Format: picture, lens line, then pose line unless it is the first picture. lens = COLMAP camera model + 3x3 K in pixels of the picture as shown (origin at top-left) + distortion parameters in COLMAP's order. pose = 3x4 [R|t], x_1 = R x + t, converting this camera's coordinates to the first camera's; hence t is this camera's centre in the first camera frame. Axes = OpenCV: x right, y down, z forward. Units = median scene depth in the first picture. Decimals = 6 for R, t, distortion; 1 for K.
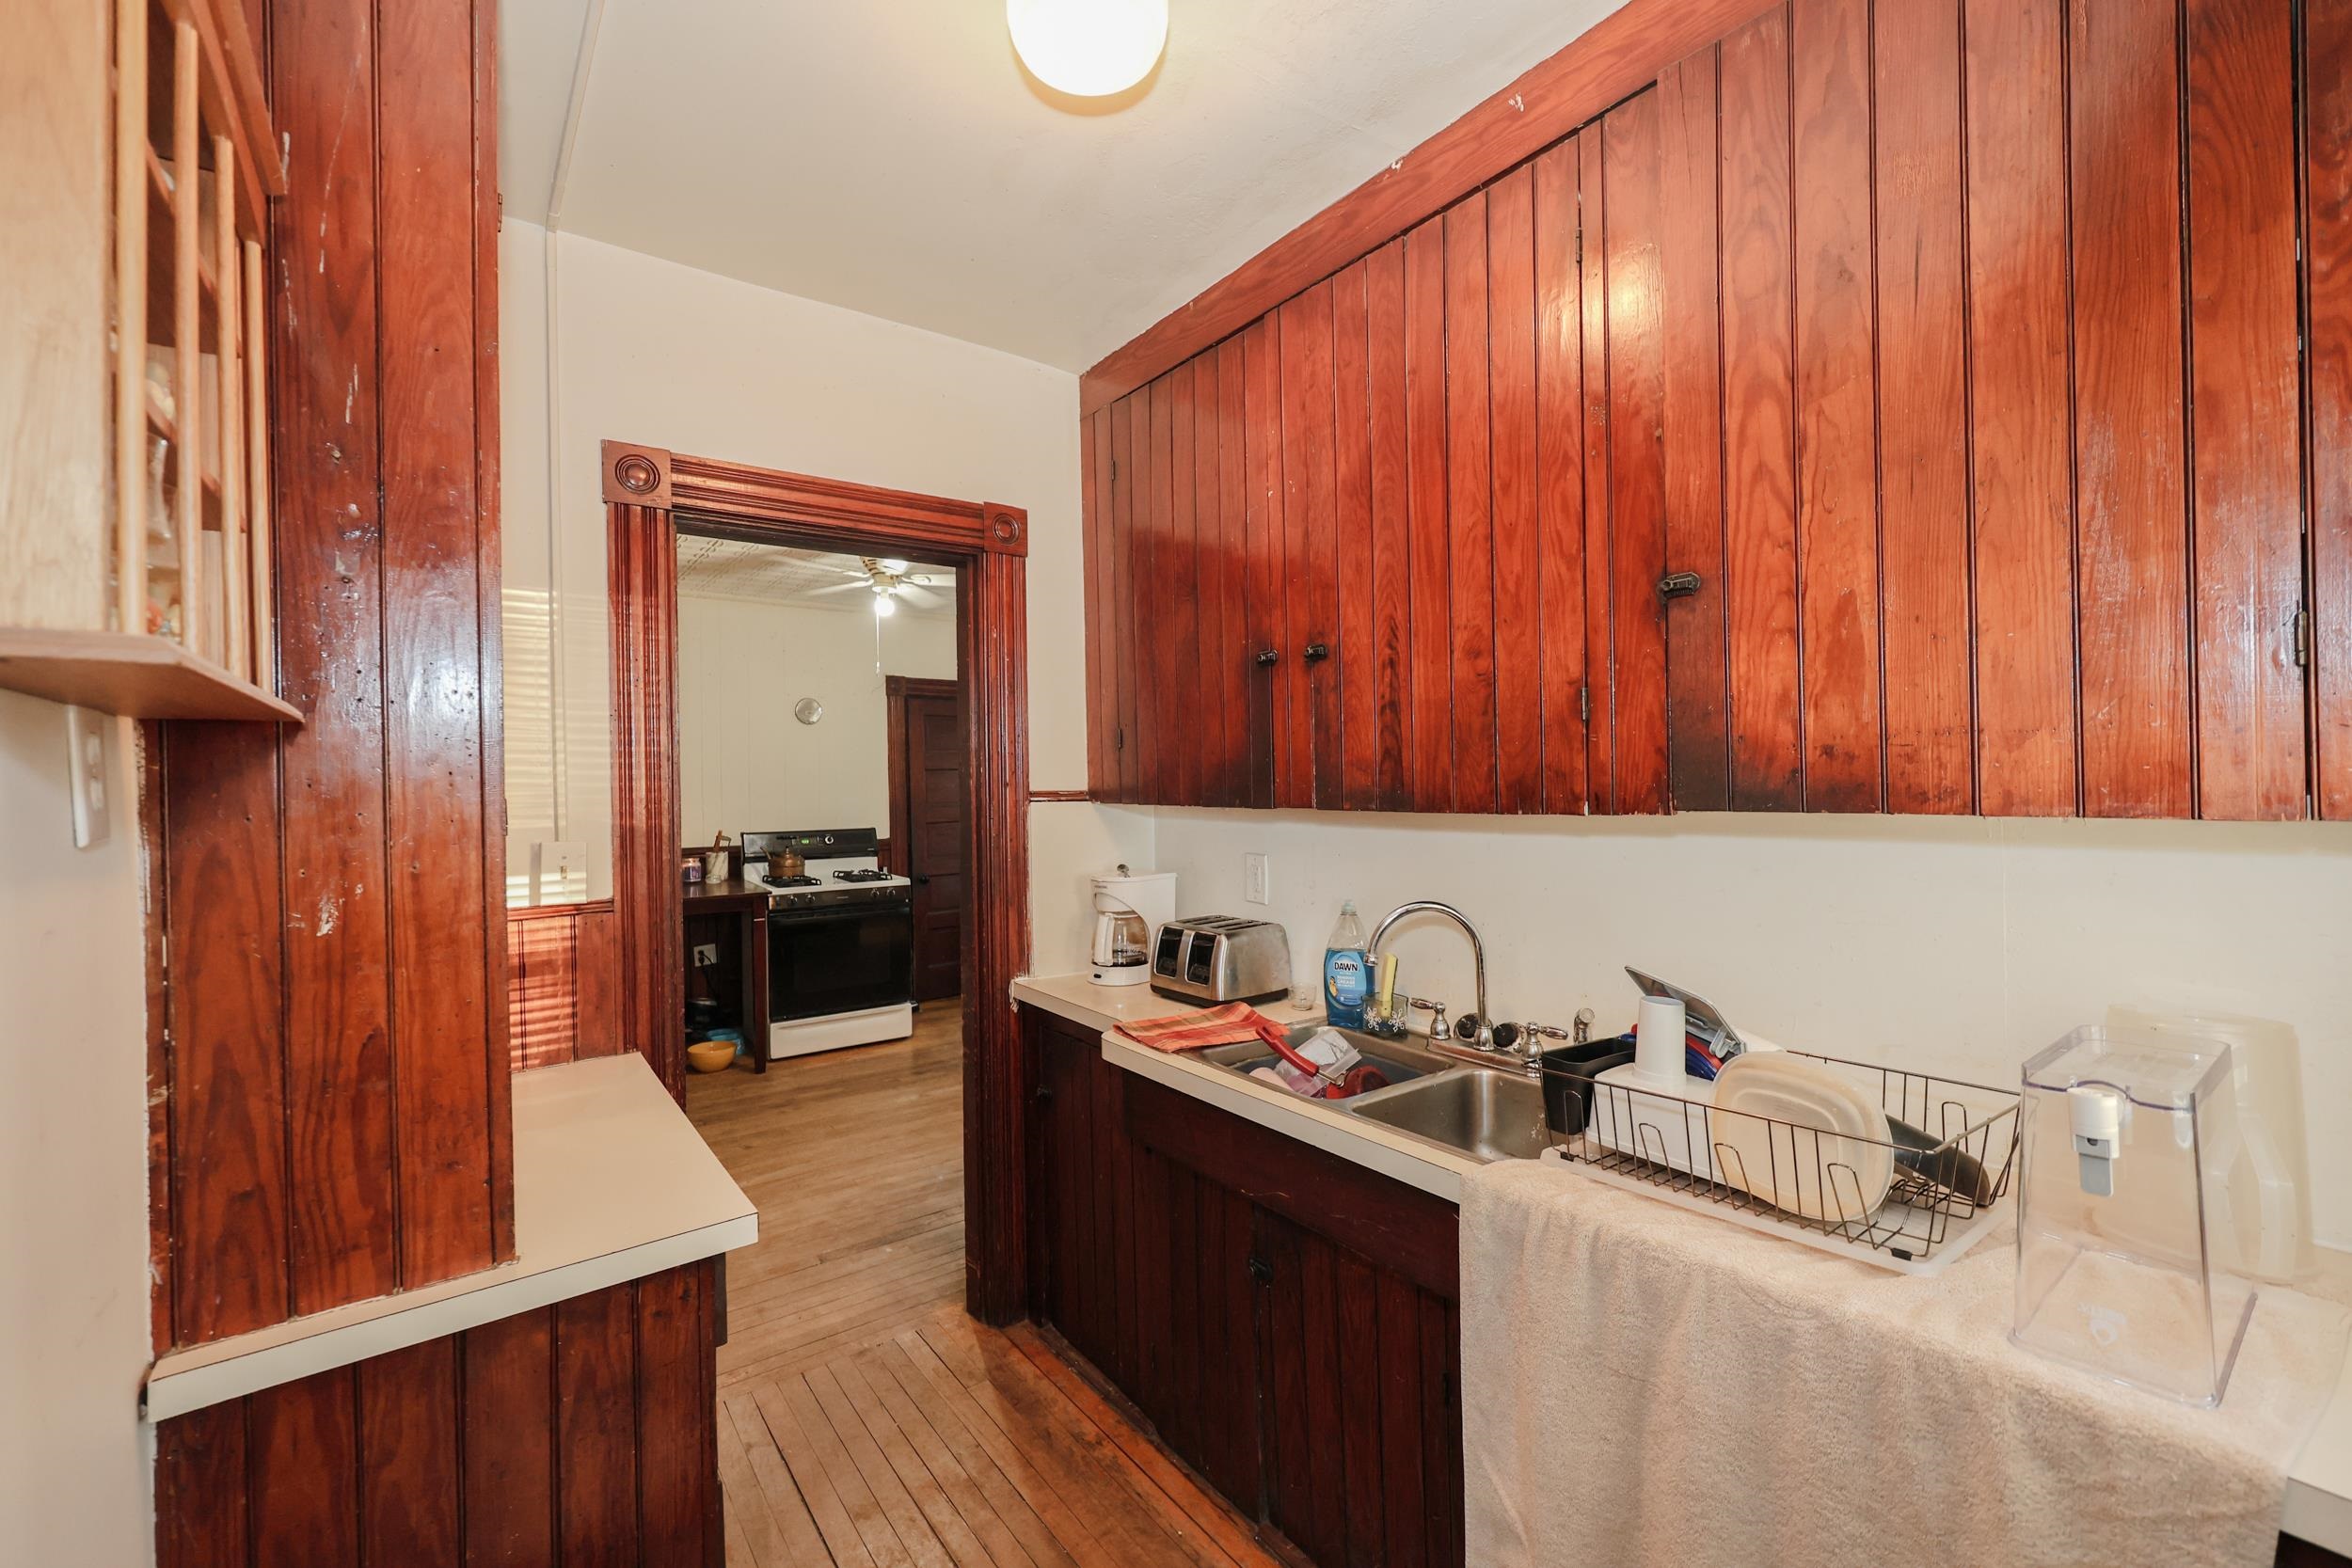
lens RADIAL K [[967.4, 0, 1179.6], [0, 967.4, 784.2], [0, 0, 1]] dist [0.007342, -0.000540]
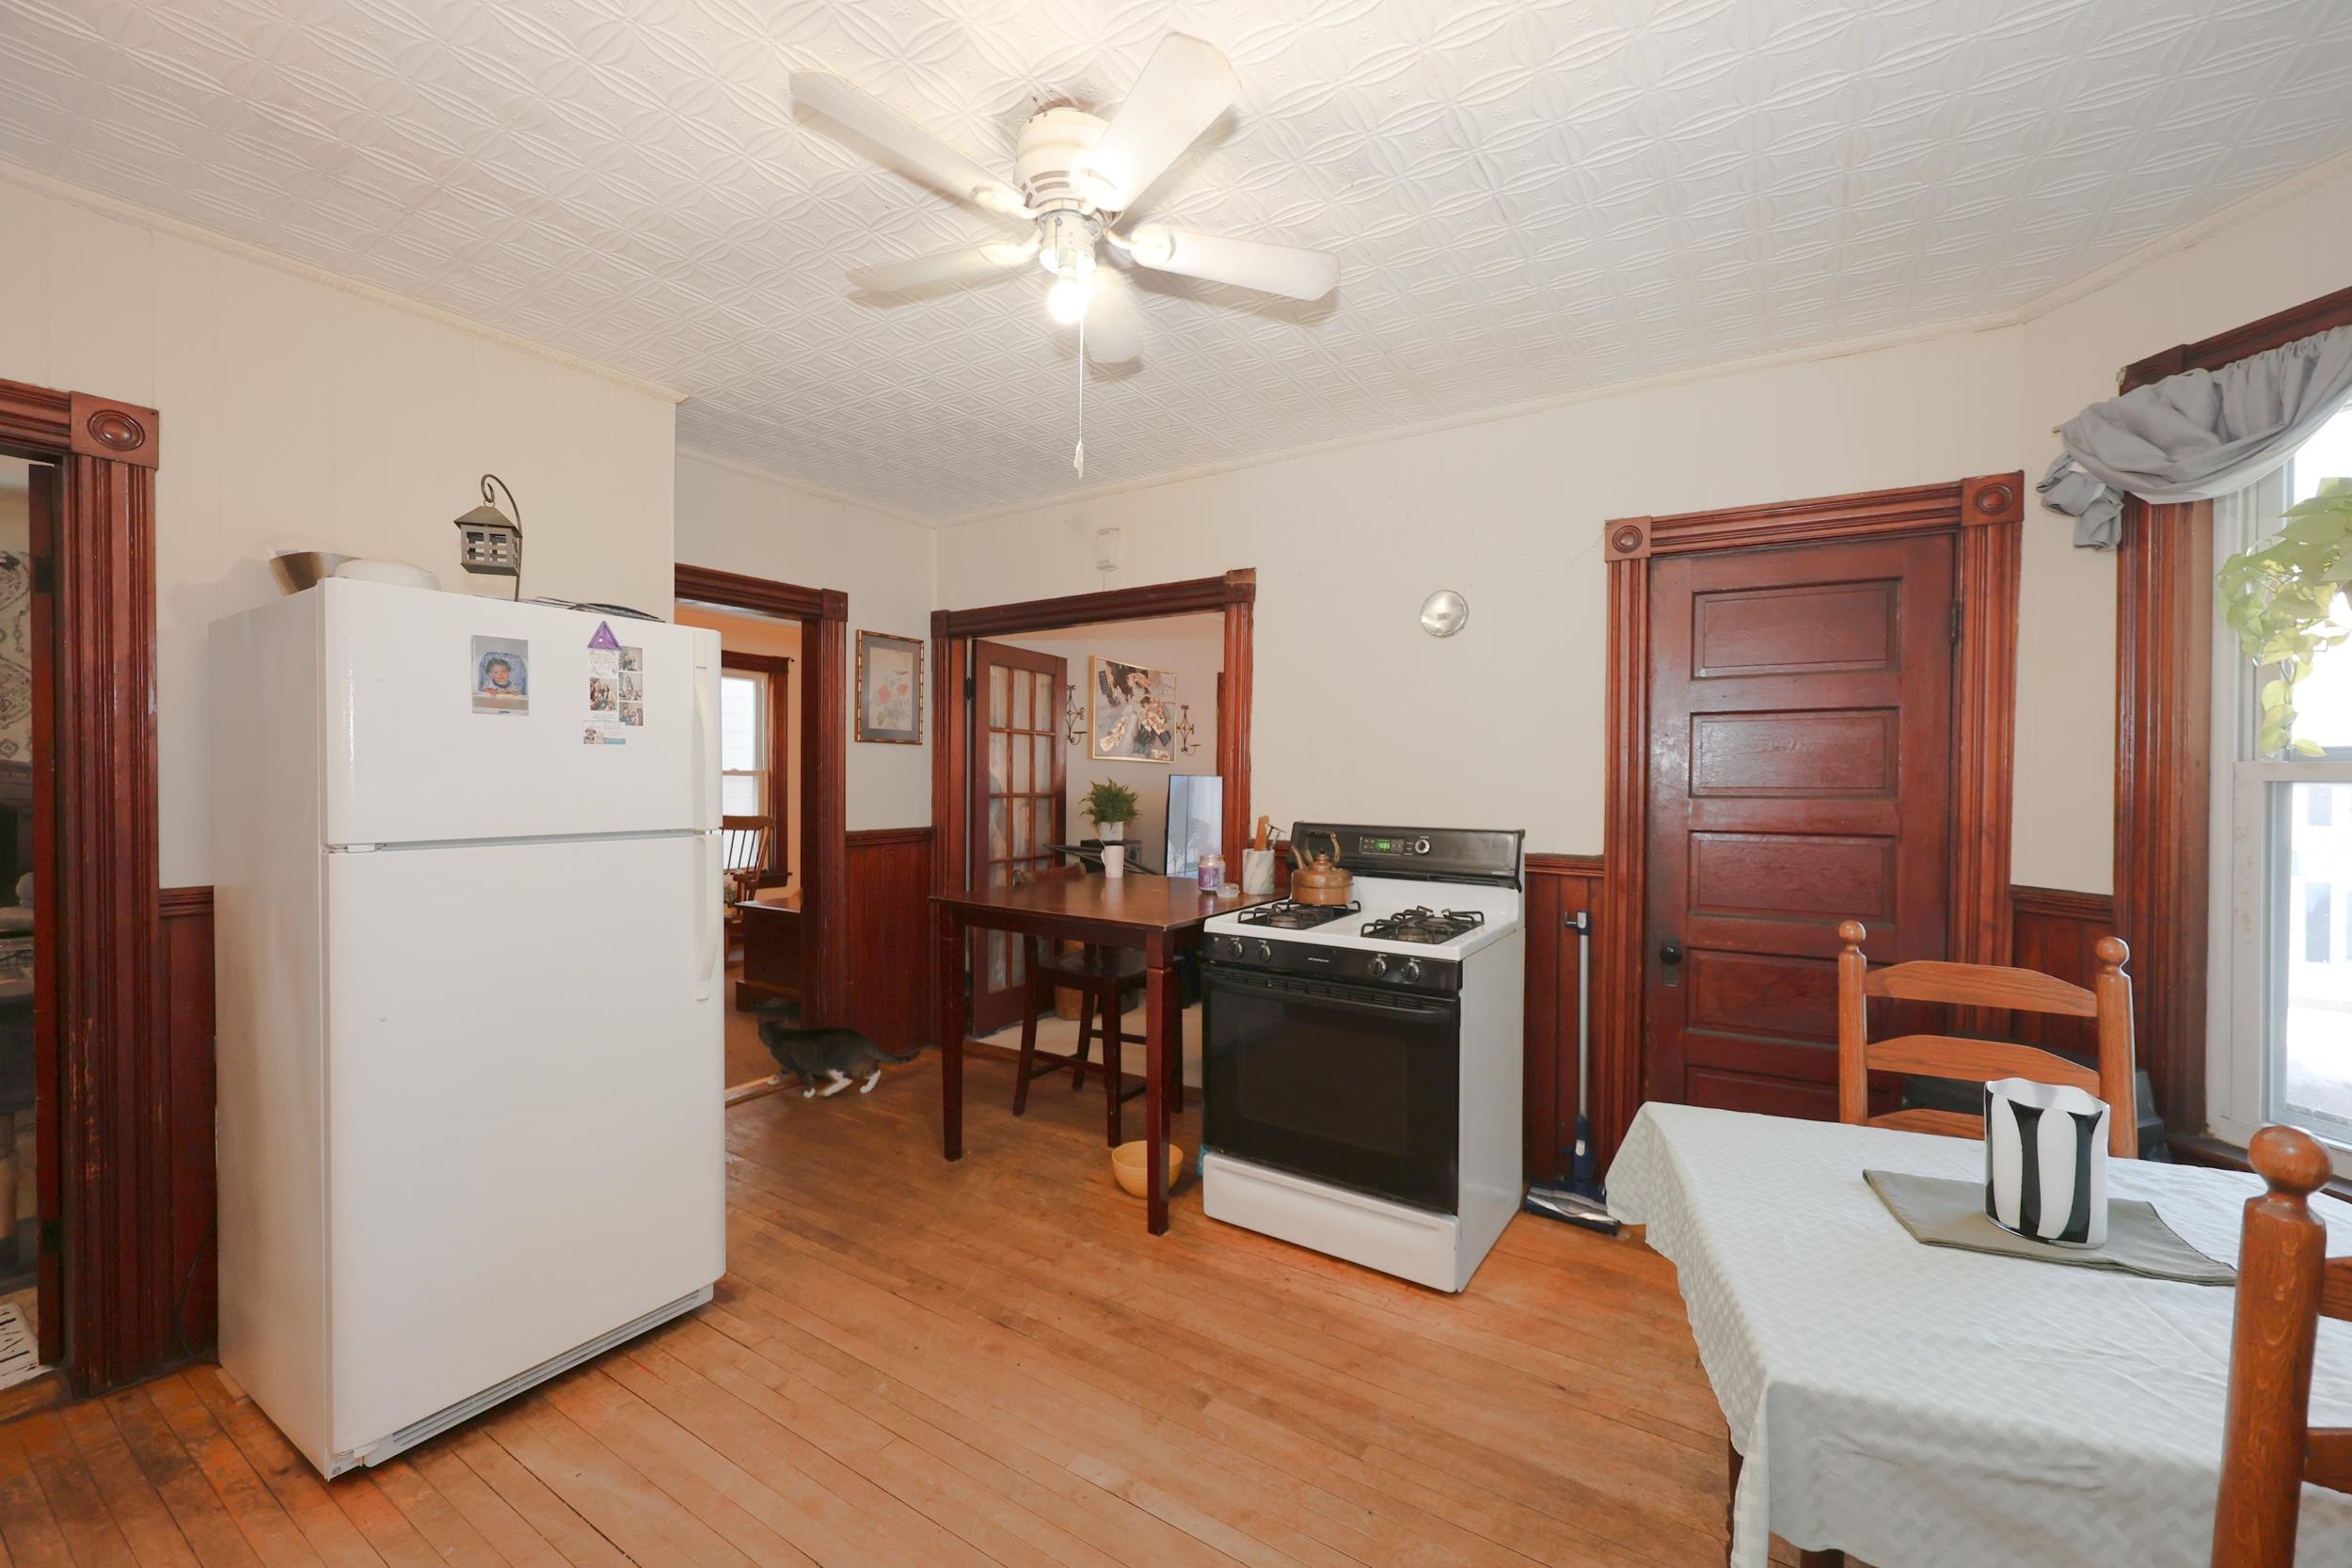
lens RADIAL K [[967.4, 0, 1176.0], [0, 967.4, 777.6], [0, 0, 1]] dist [0.007342, -0.000540]
pose [[0.337637, 0.030858, -0.940770, 0.118547], [-0.008415, 0.999521, 0.029765, 0.005814], [0.941239, -0.002134, 0.337735, 0.851006]]
